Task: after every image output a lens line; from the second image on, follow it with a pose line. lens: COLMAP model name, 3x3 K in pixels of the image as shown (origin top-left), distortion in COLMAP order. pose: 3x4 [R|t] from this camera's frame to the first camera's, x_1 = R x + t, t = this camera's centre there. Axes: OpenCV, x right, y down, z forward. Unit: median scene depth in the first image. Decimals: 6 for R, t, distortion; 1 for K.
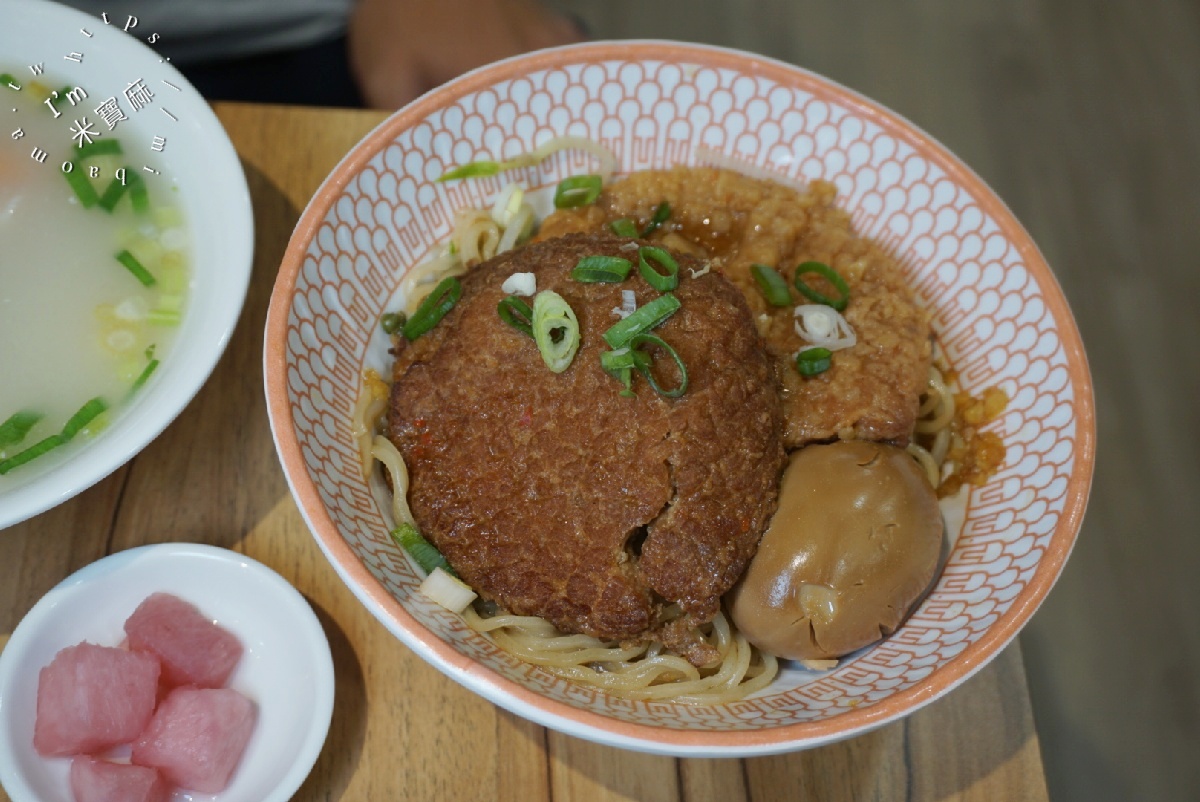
lens RADIAL K [[1511.4, 0, 599.0], [0, 1511.4, 400.8], [0, 0, 1]] dist [-0.010911, 0.000000]
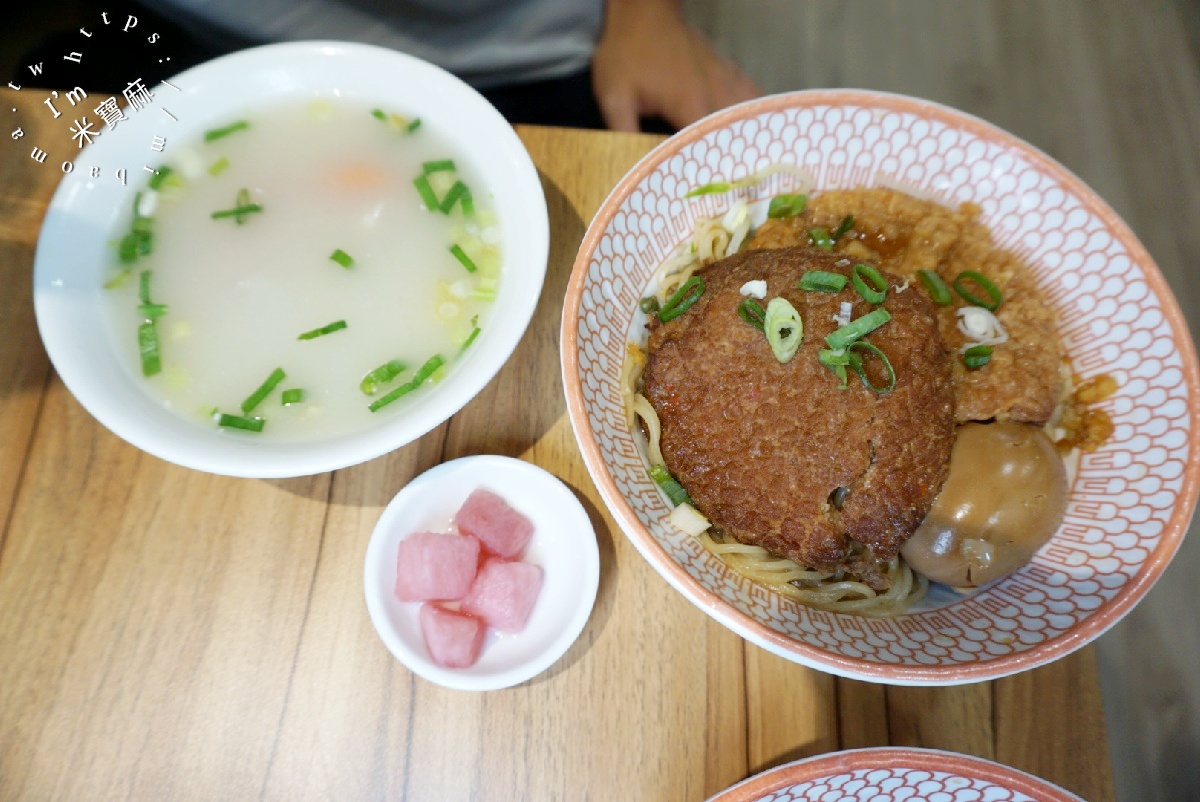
lens RADIAL K [[805.5, 0, 597.6], [0, 805.5, 401.6], [0, 0, 1]] dist [-0.042361, 0.024594]
pose [[0.991755, 0.055806, -0.115357, -0.096057], [-0.036210, 0.985550, 0.165471, -0.086679], [0.122924, -0.159929, 0.979445, 0.278932]]
